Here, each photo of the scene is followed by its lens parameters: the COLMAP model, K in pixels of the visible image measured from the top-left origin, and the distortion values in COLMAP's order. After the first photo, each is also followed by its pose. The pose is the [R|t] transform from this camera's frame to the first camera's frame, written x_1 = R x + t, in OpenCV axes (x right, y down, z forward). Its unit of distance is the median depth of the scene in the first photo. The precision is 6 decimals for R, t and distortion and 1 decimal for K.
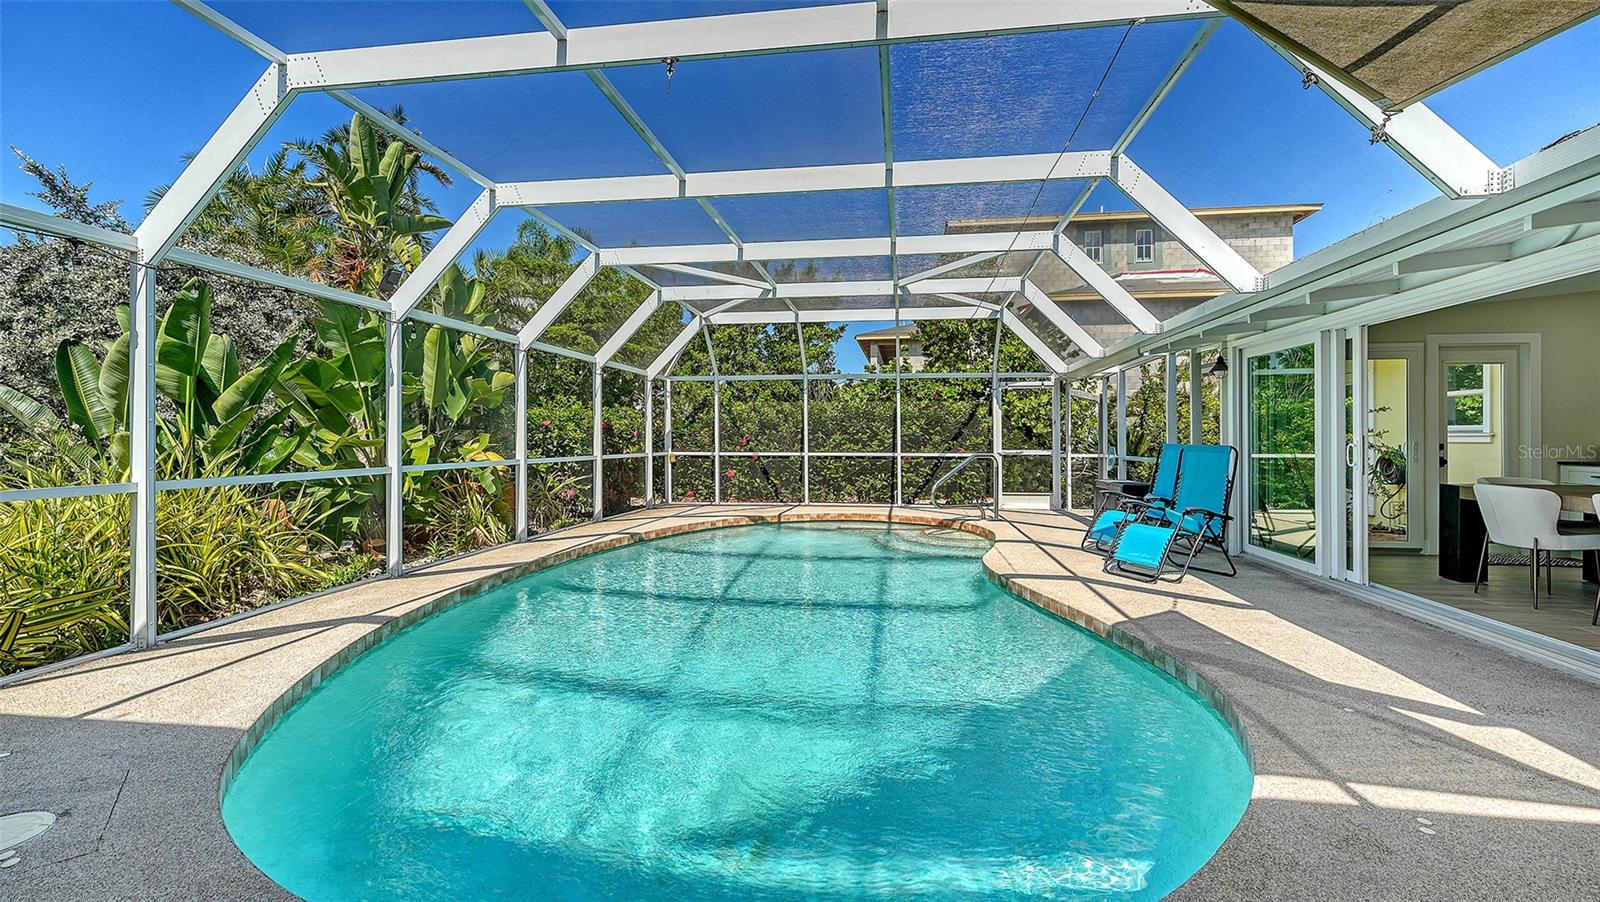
lens RADIAL K [[694.4, 0, 805.2], [0, 694.4, 434.7], [0, 0, 1]] dist [-0.001041, -0.000021]
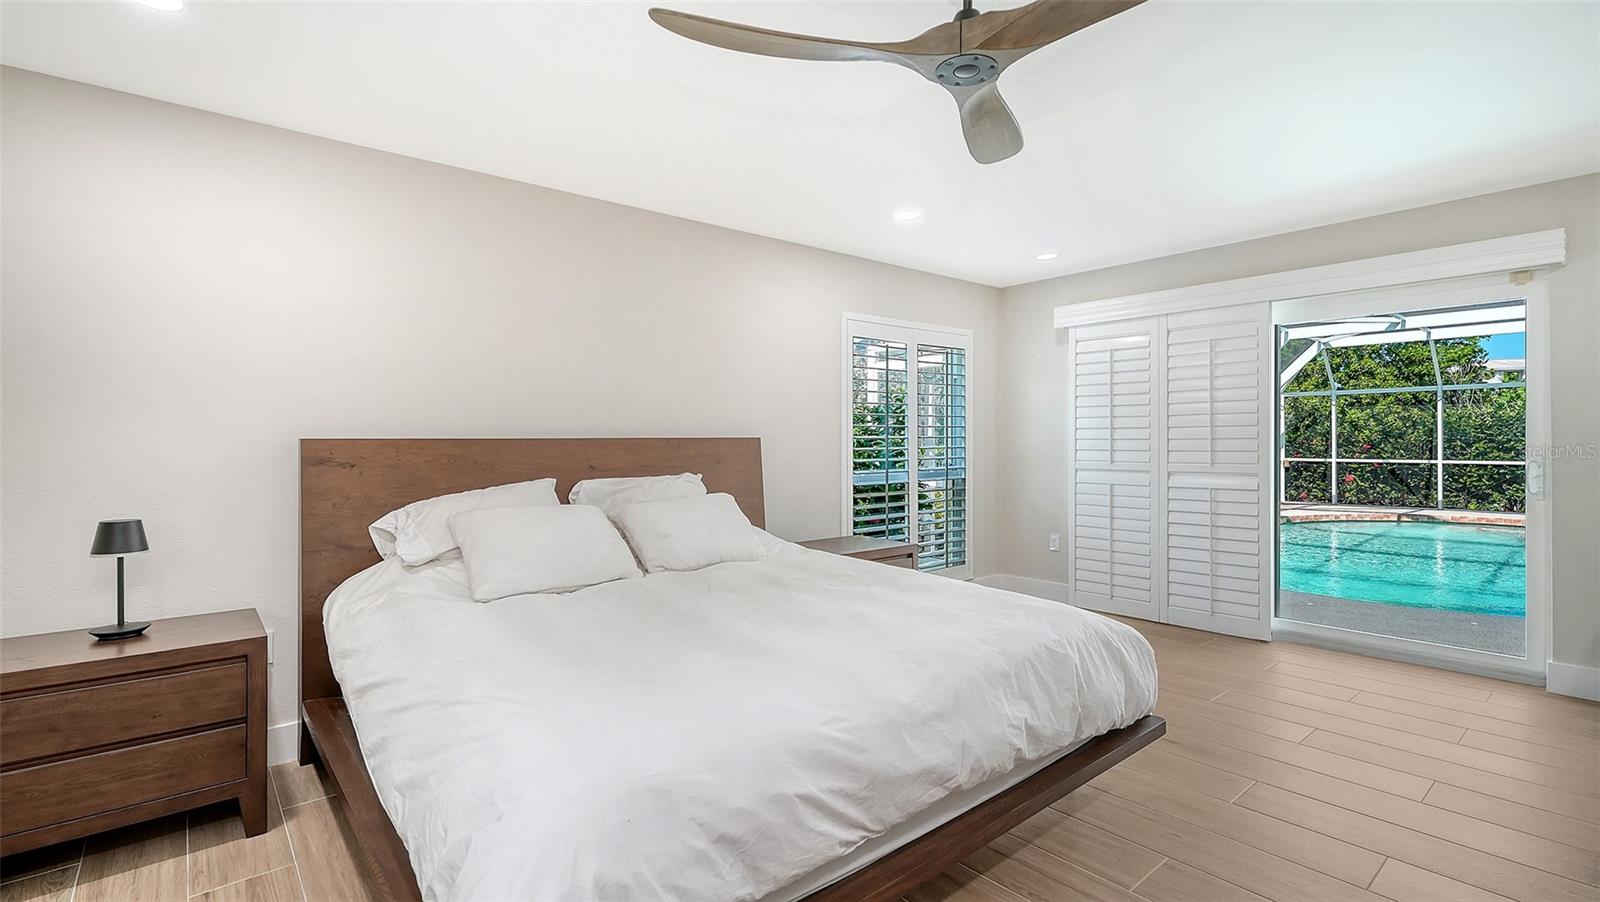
lens RADIAL K [[726.4, 0, 804.2], [0, 726.4, 447.8], [0, 0, 1]] dist [0.000330, -0.000092]
pose [[0.748188, 0.003379, -0.663478, 0.010457], [0.006662, 0.999898, 0.012605, -0.012816], [0.663453, -0.013851, 0.748090, -0.436714]]
